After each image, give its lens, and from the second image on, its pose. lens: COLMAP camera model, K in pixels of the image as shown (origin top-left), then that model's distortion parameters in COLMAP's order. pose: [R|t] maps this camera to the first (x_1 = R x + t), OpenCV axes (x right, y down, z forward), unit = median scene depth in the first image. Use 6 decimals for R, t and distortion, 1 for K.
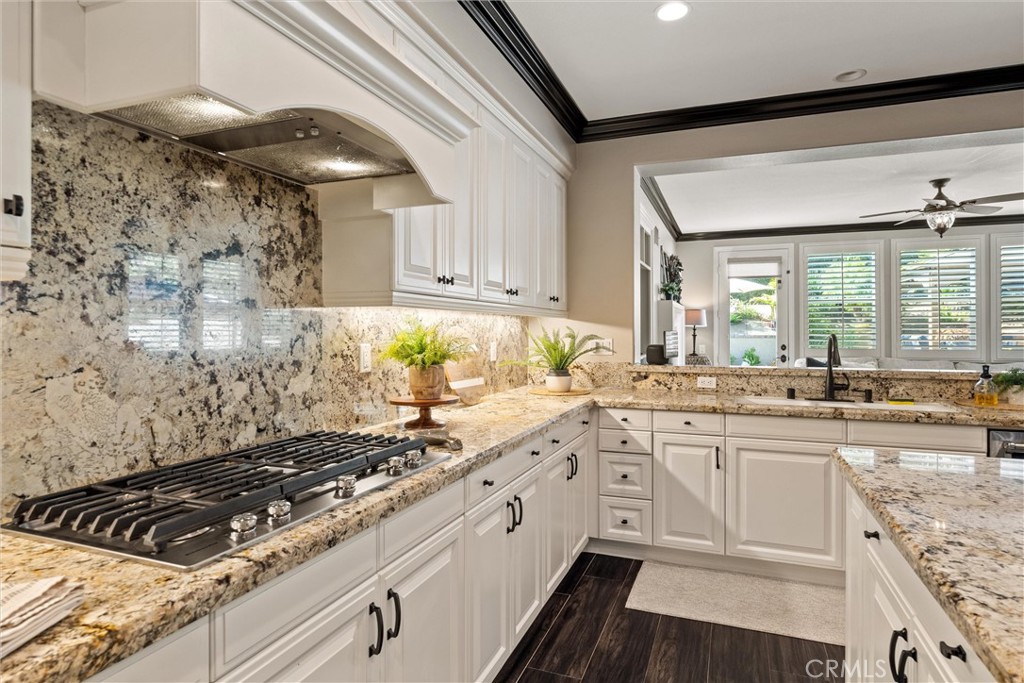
lens RADIAL K [[575.9, 0, 512.8], [0, 575.9, 333.1], [0, 0, 1]] dist [0.000500, 0.000464]
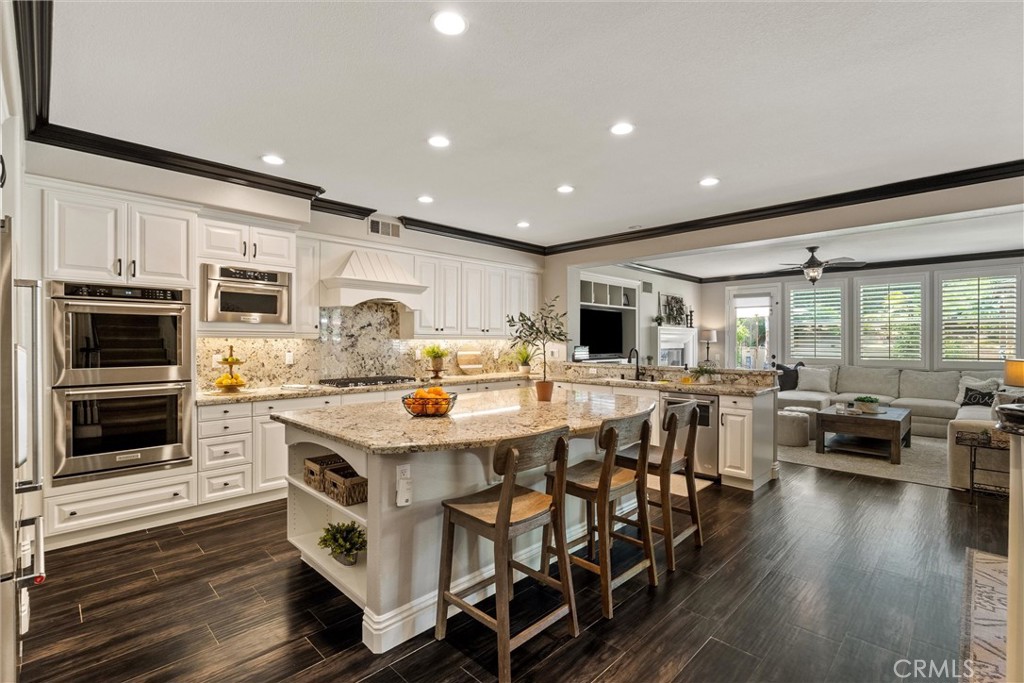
lens RADIAL K [[465.1, 0, 508.9], [0, 465.1, 345.3], [0, 0, 1]] dist [-0.002113, -0.000307]
pose [[0.912392, 0.005460, -0.409280, 0.809881], [-0.003738, 0.999980, 0.005007, -0.015397], [0.409300, -0.003039, 0.912395, -0.712716]]
